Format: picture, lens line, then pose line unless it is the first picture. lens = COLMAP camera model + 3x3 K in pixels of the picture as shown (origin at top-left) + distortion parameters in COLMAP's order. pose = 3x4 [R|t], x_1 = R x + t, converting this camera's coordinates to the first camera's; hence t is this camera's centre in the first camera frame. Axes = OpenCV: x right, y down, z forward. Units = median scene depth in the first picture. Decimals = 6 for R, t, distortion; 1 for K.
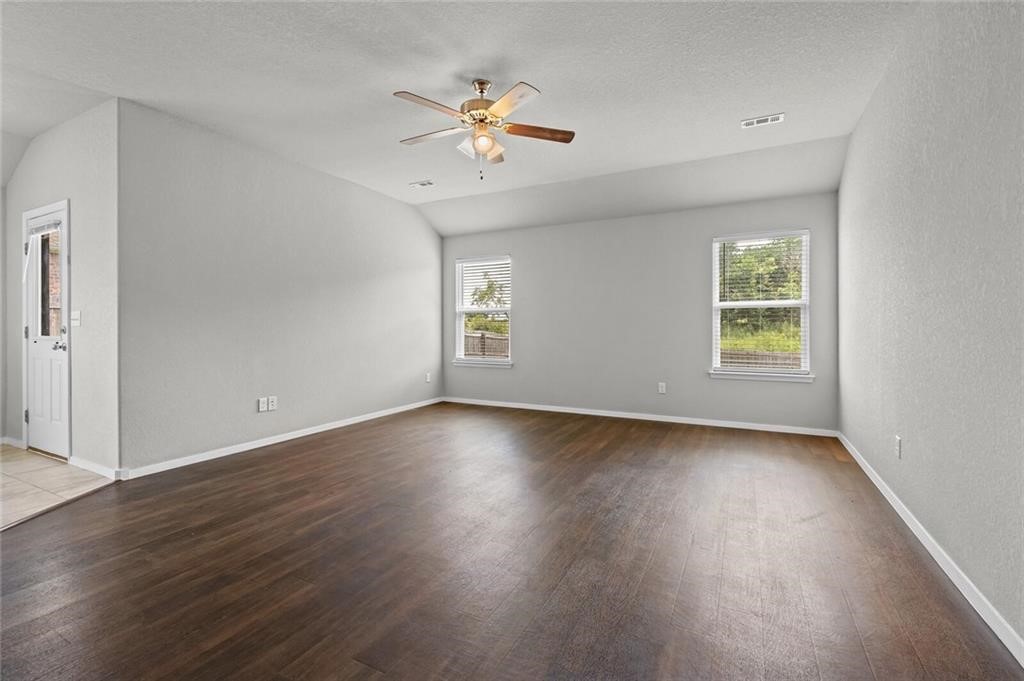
lens RADIAL K [[458.0, 0, 533.3], [0, 458.0, 330.4], [0, 0, 1]] dist [-0.002678, -0.001797]
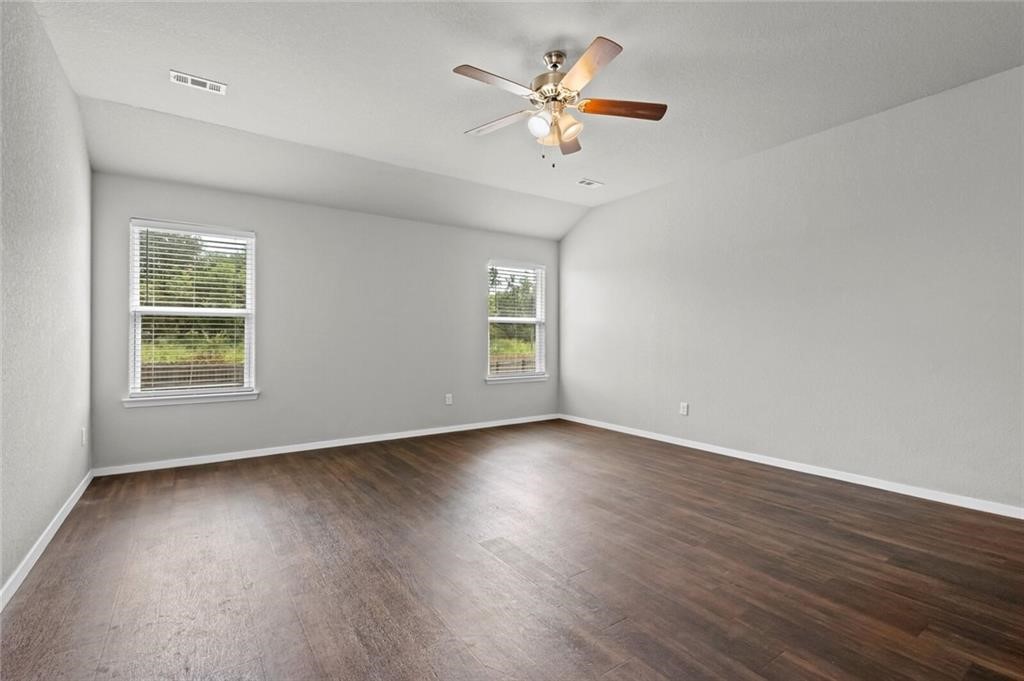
lens RADIAL K [[458.0, 0, 514.3], [0, 458.0, 347.0], [0, 0, 1]] dist [-0.002678, -0.001797]
pose [[0.469340, -0.015974, 0.882873, -0.546696], [0.002713, 0.999858, 0.016648, -0.006839], [-0.883014, -0.005418, 0.469316, 0.397144]]
